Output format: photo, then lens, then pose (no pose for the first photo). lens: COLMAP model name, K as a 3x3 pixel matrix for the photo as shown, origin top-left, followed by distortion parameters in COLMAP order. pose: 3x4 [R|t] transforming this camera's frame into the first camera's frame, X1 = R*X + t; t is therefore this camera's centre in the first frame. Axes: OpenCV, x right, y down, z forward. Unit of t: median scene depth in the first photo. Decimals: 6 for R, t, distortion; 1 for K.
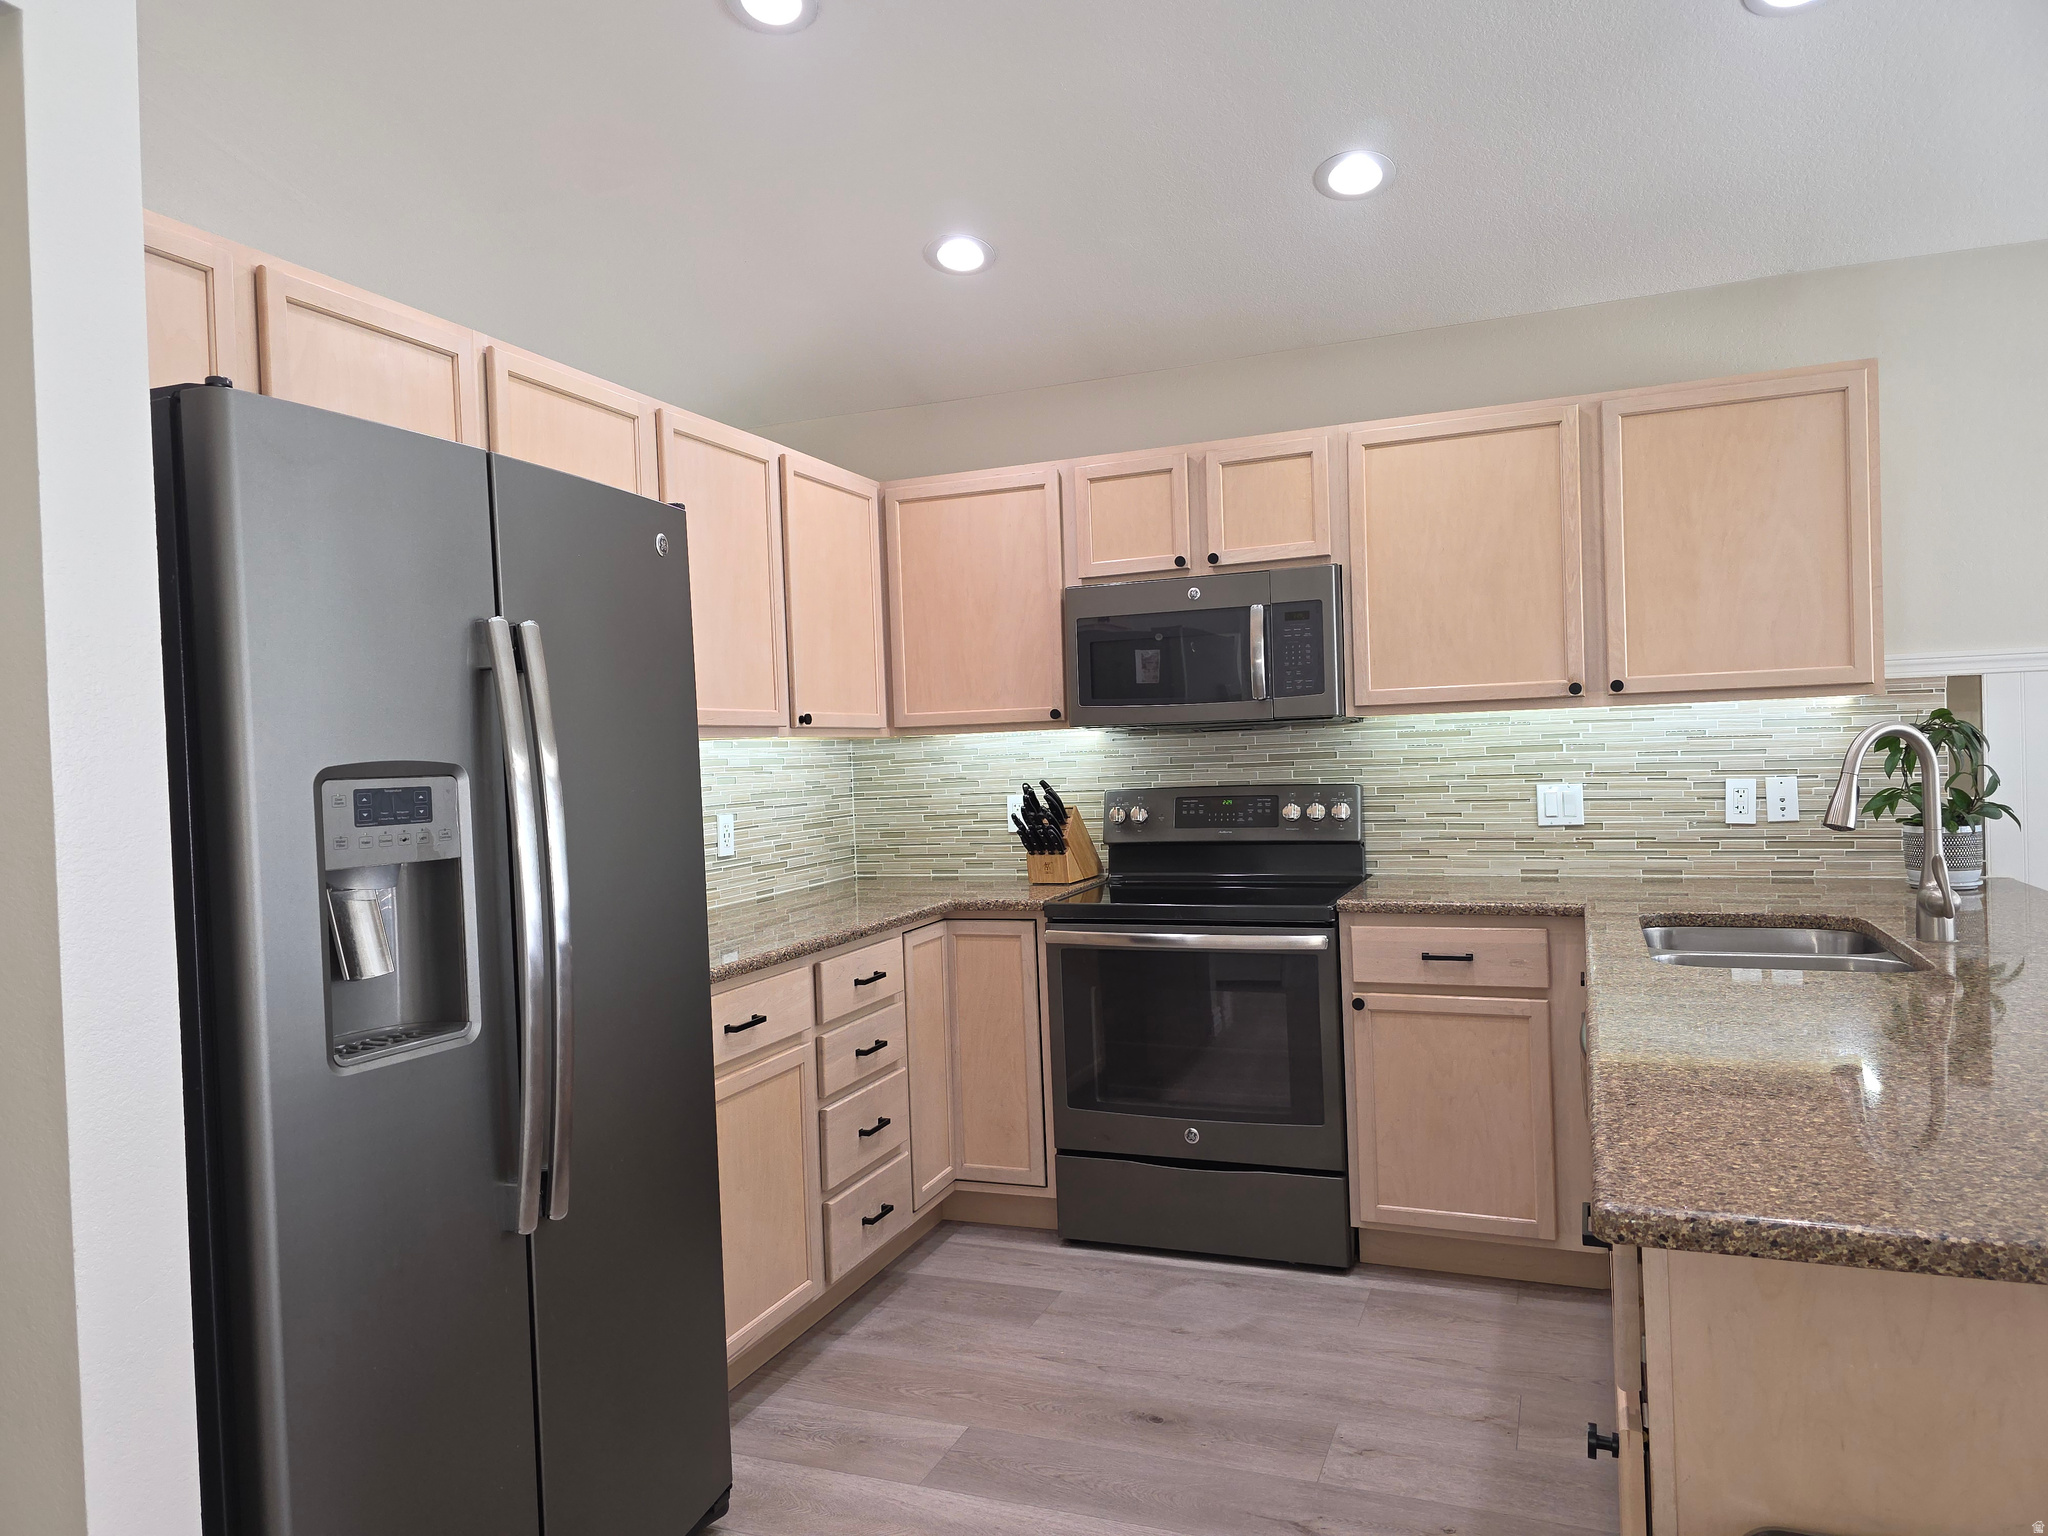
lens RADIAL K [[1374.1, 0, 1012.8], [0, 1374.1, 773.3], [0, 0, 1]] dist [0.064207, -0.058920]
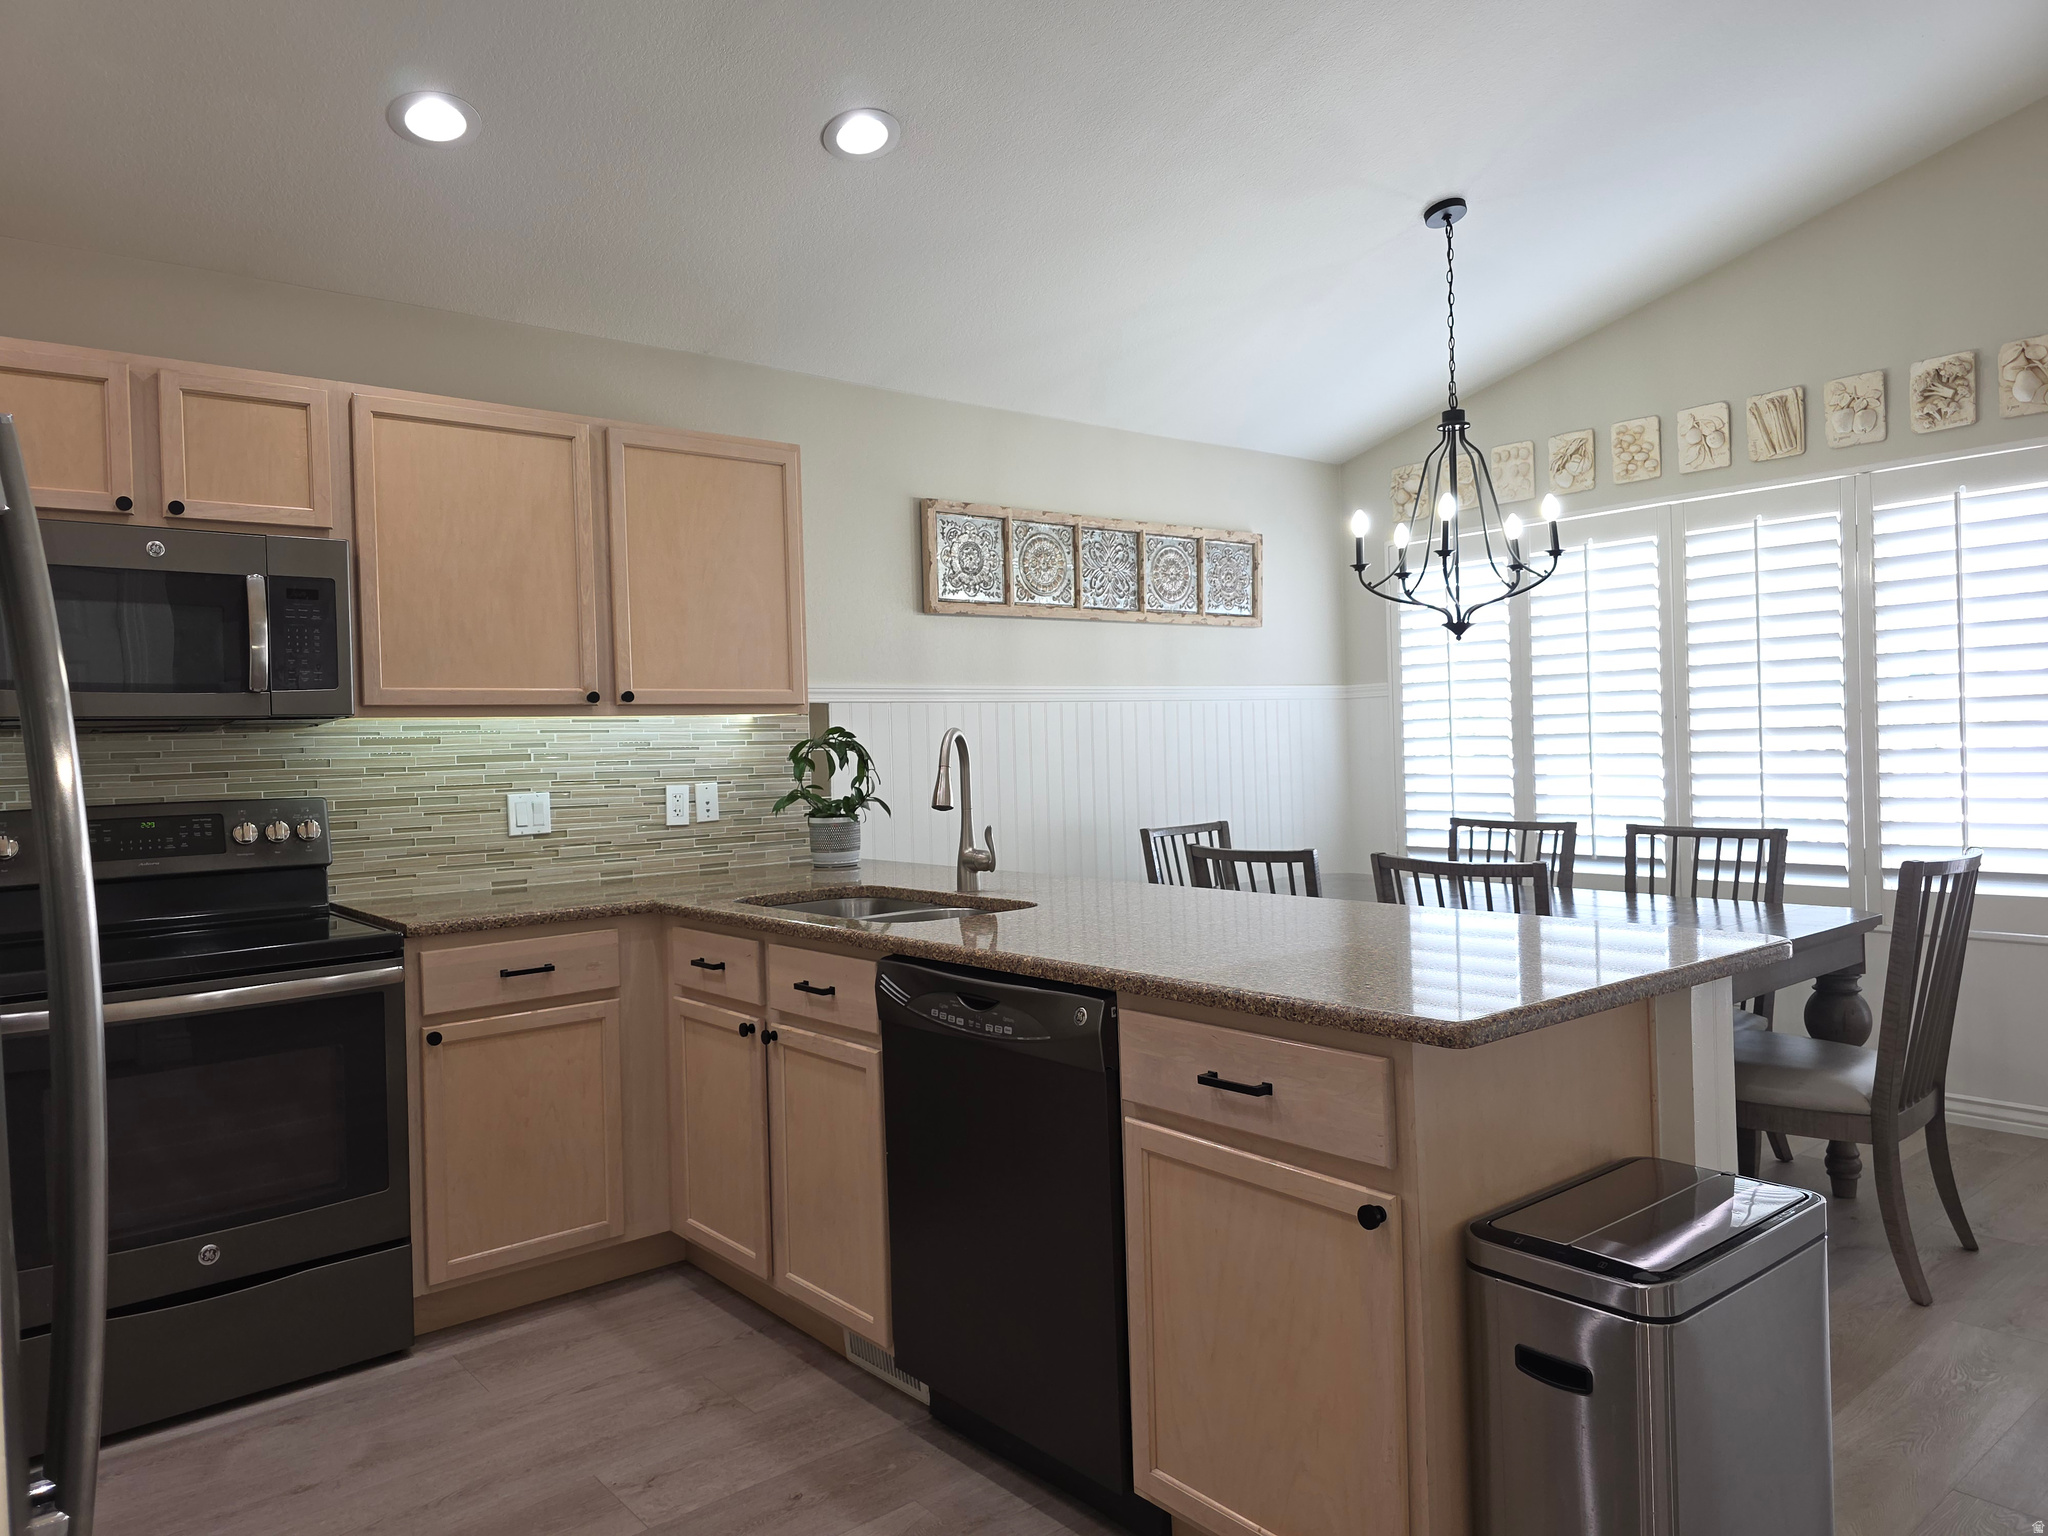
lens RADIAL K [[1368.9, 0, 1022.4], [0, 1368.9, 754.9], [0, 0, 1]] dist [0.049930, -0.060988]
pose [[0.471415, 0.014723, 0.881788, -0.320047], [0.026043, 0.999192, -0.030606, 0.019941], [-0.881527, 0.037392, 0.470651, 0.219796]]
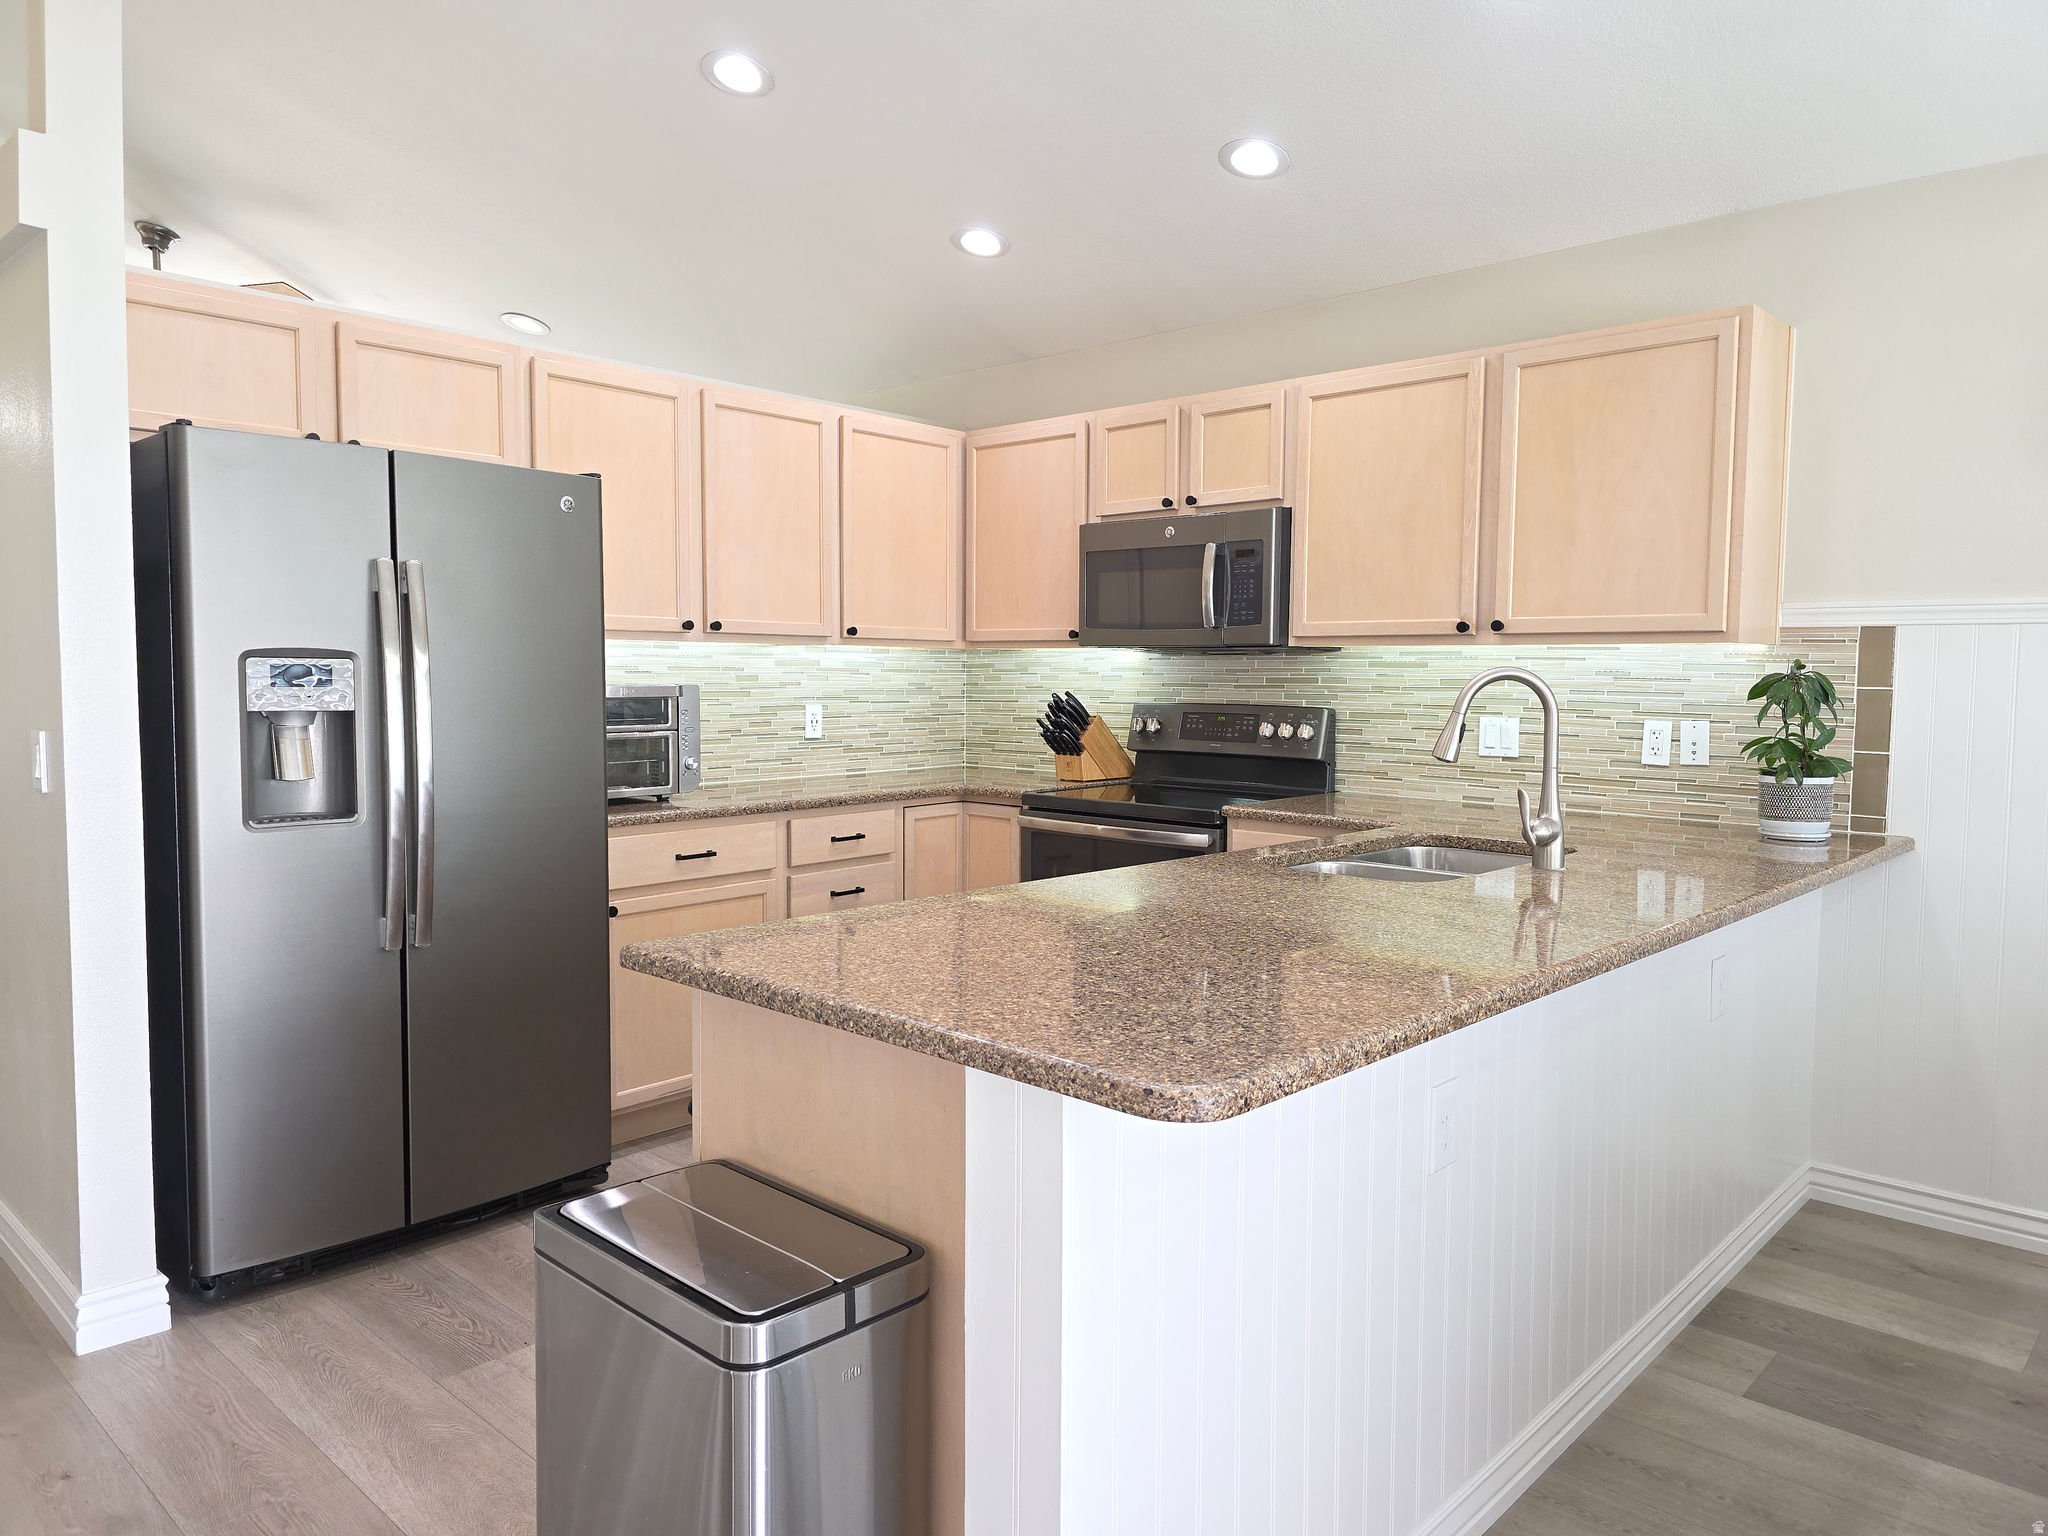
lens RADIAL K [[1369.2, 0, 1030.6], [0, 1369.2, 757.0], [0, 0, 1]] dist [0.062063, -0.056487]
pose [[0.934713, 0.066305, -0.349163, 0.435832], [-0.047374, 0.996920, 0.062493, -0.010925], [0.352231, -0.041872, 0.934976, -0.105434]]
